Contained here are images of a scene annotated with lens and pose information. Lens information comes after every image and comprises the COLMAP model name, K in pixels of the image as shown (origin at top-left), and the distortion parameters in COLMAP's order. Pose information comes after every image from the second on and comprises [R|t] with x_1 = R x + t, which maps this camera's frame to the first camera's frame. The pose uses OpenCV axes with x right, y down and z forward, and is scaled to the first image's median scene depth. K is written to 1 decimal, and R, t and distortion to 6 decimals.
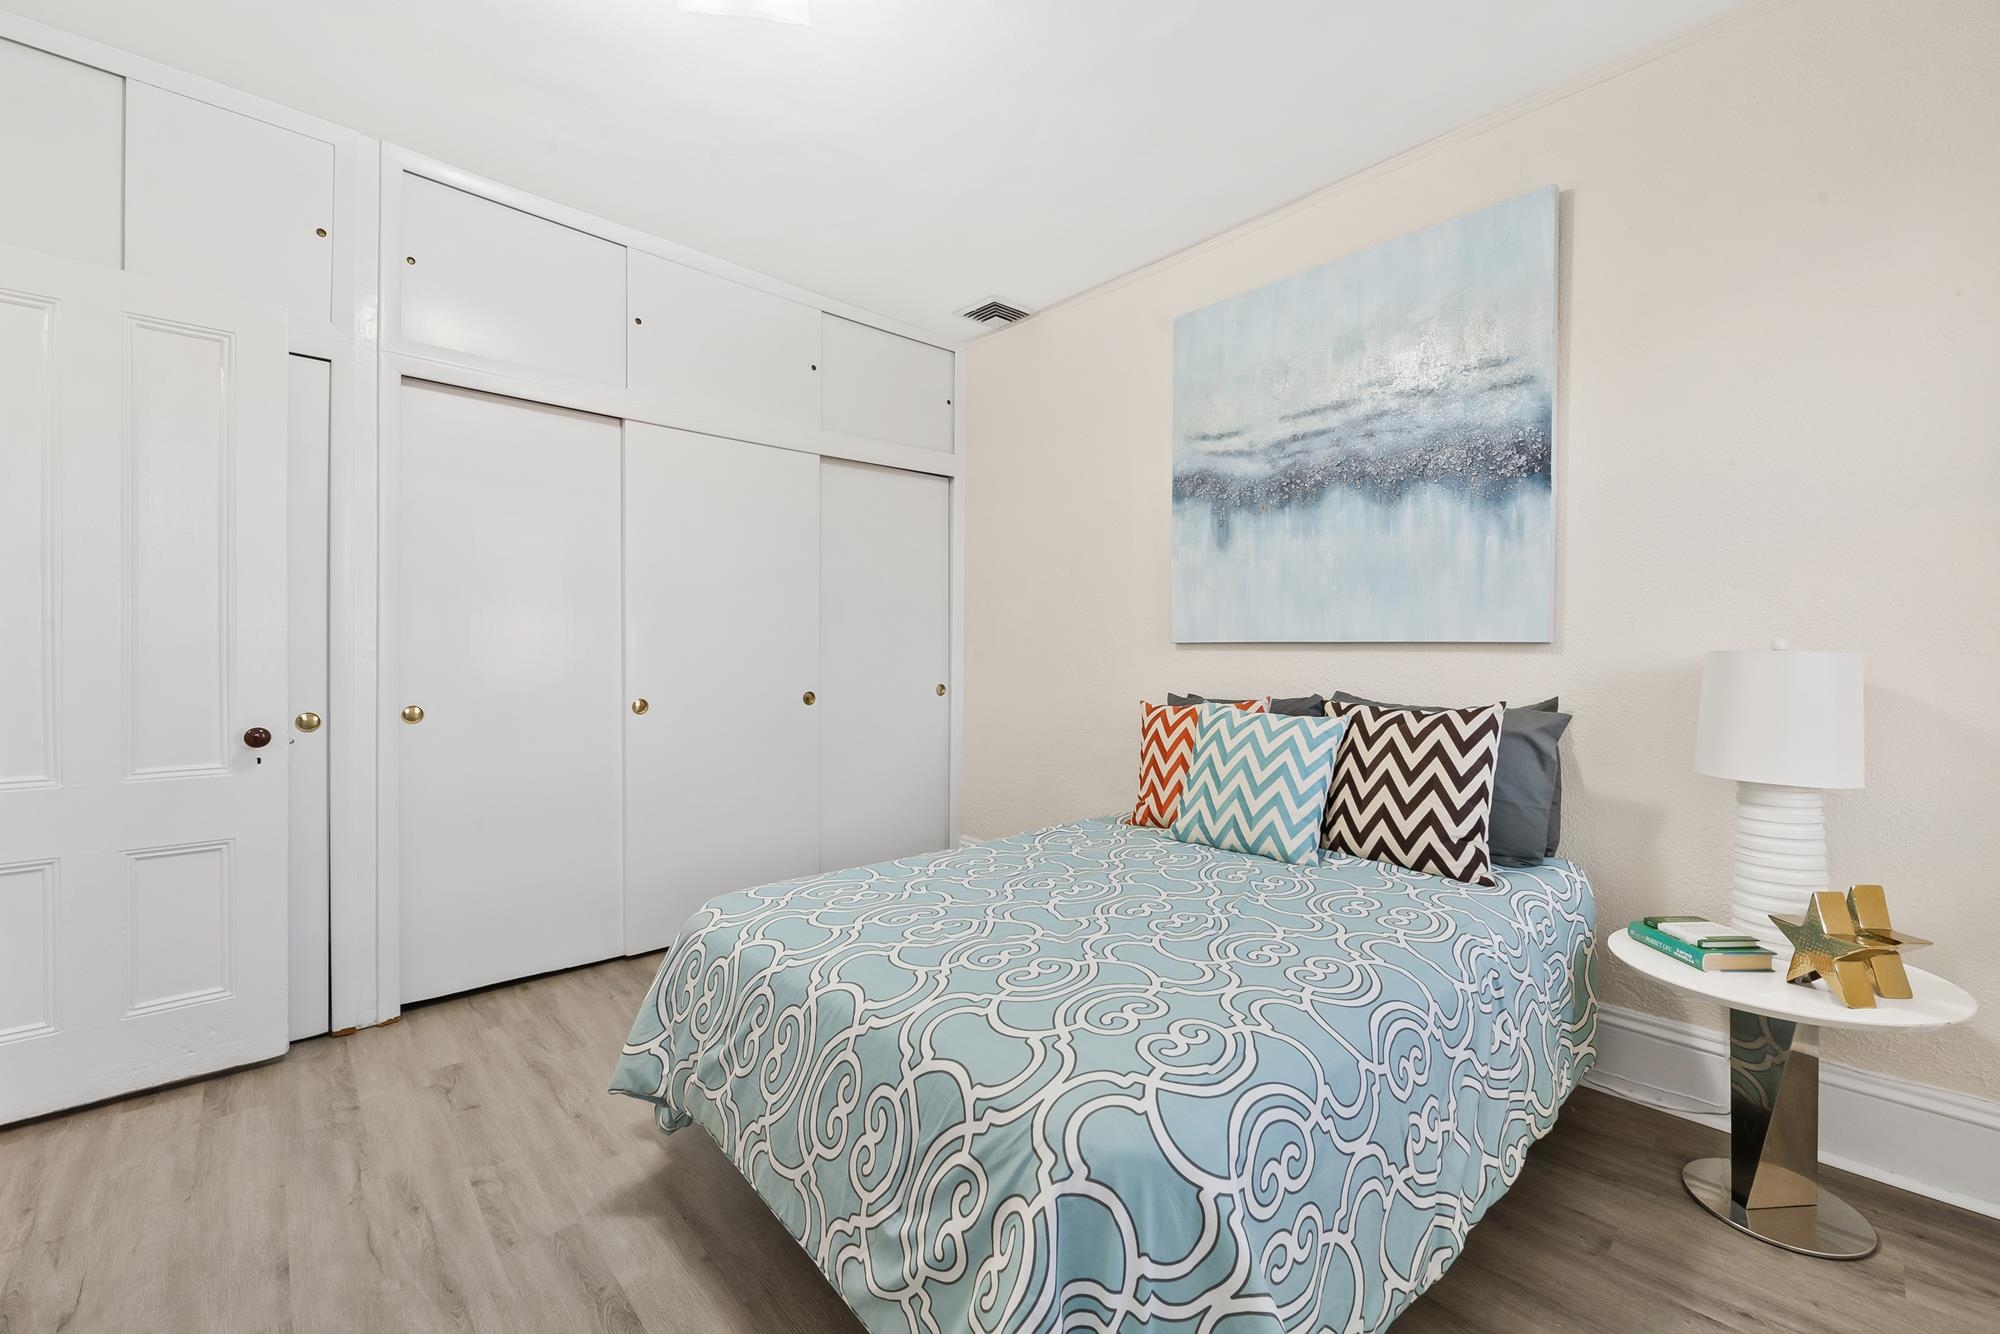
lens RADIAL K [[805.5, 0, 1006.8], [0, 805.5, 665.6], [0, 0, 1]] dist [-0.009429, -0.000253]
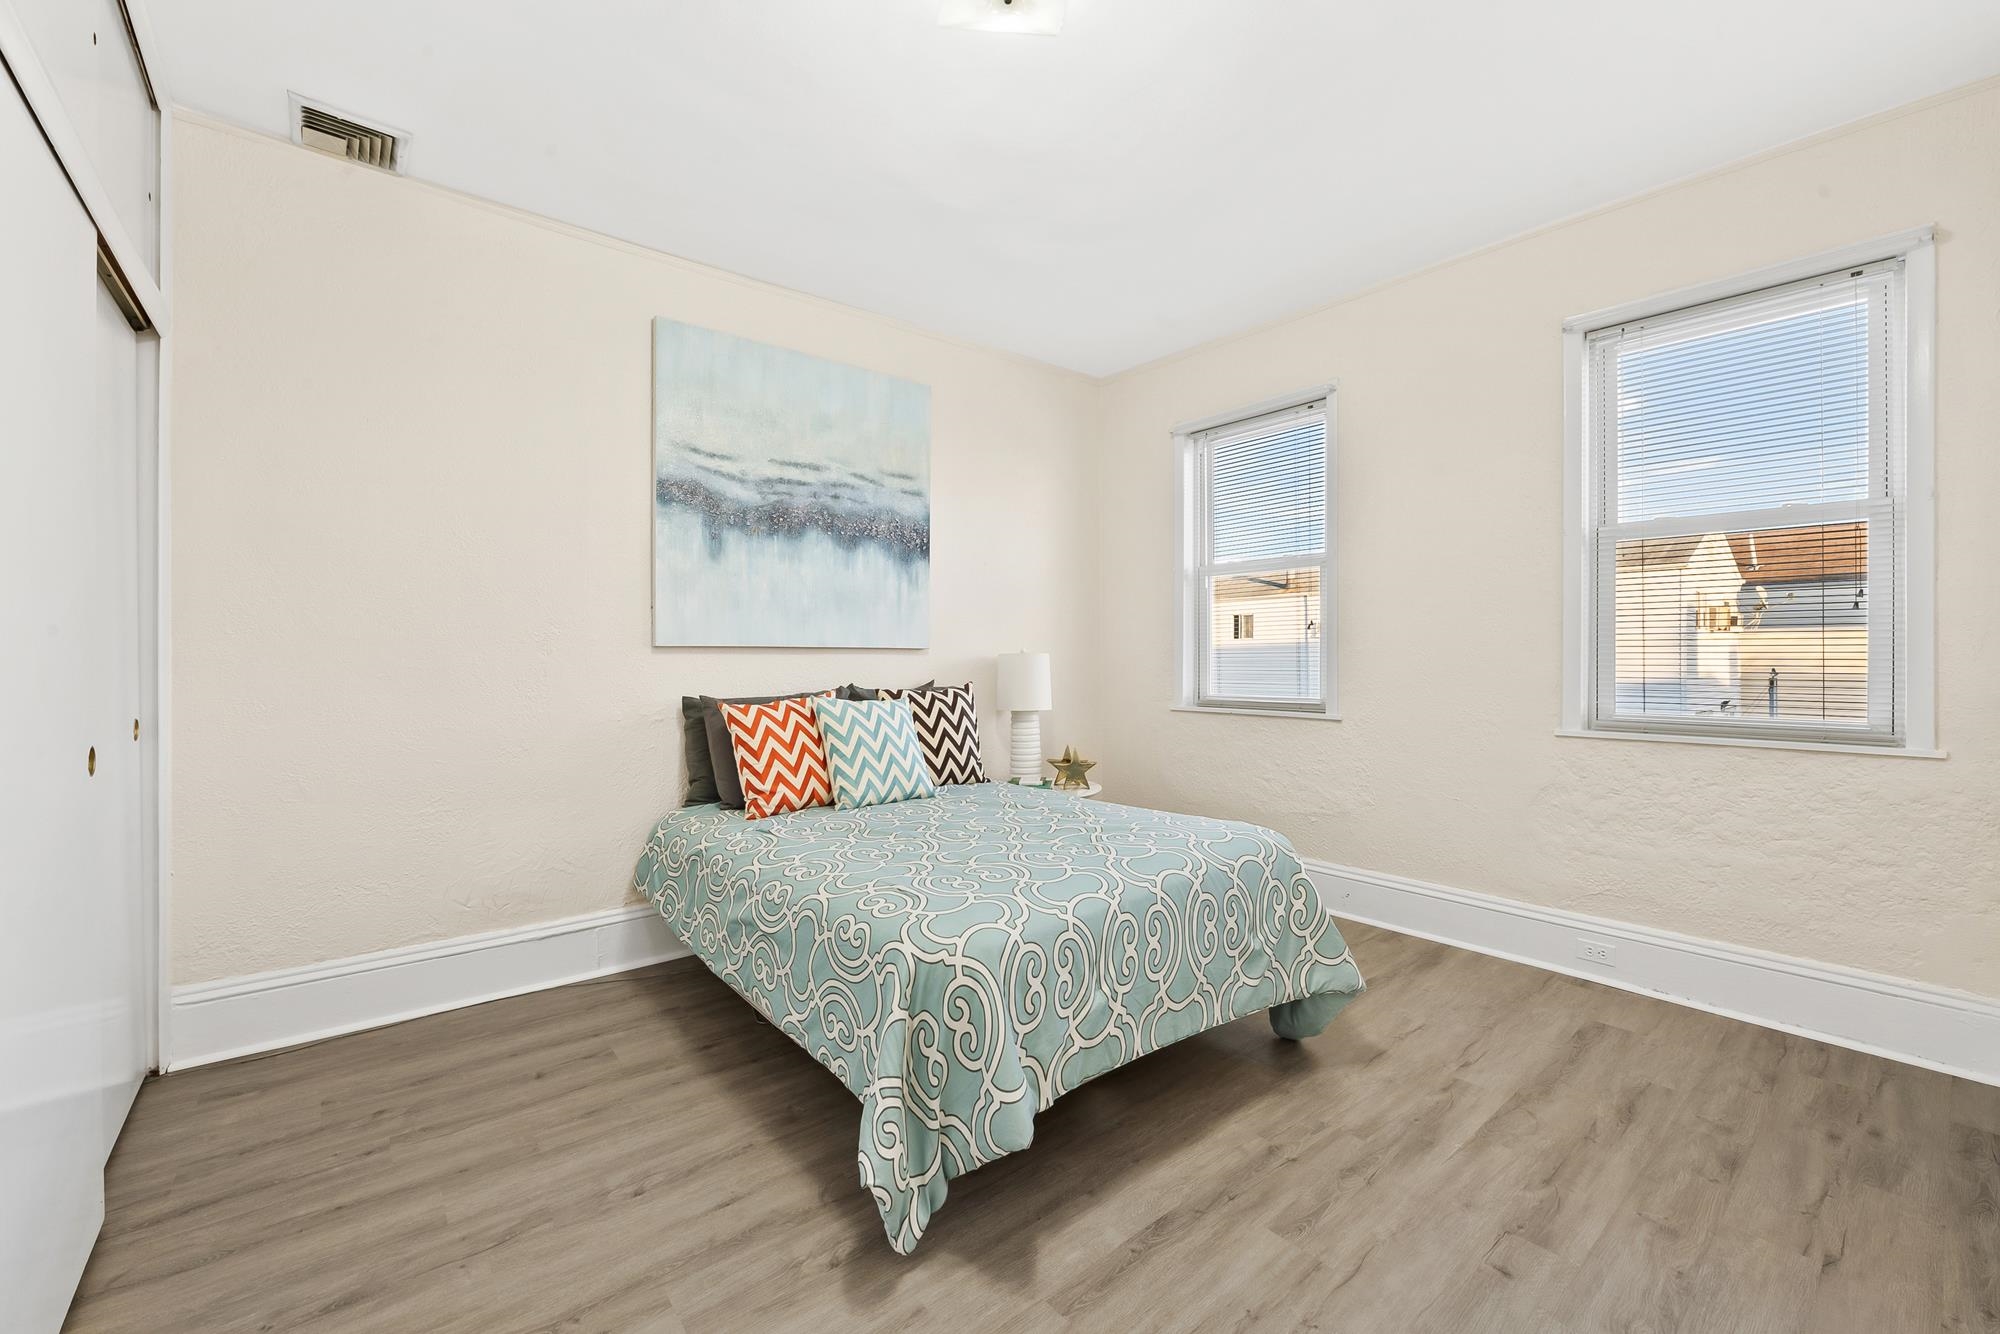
lens RADIAL K [[805.5, 0, 1006.8], [0, 805.5, 665.6], [0, 0, 1]] dist [-0.009429, -0.000253]
pose [[0.056595, -0.015842, 0.998272, -0.891055], [0.020324, 0.999685, 0.014712, -0.012238], [-0.998190, 0.019457, 0.056899, 0.618716]]
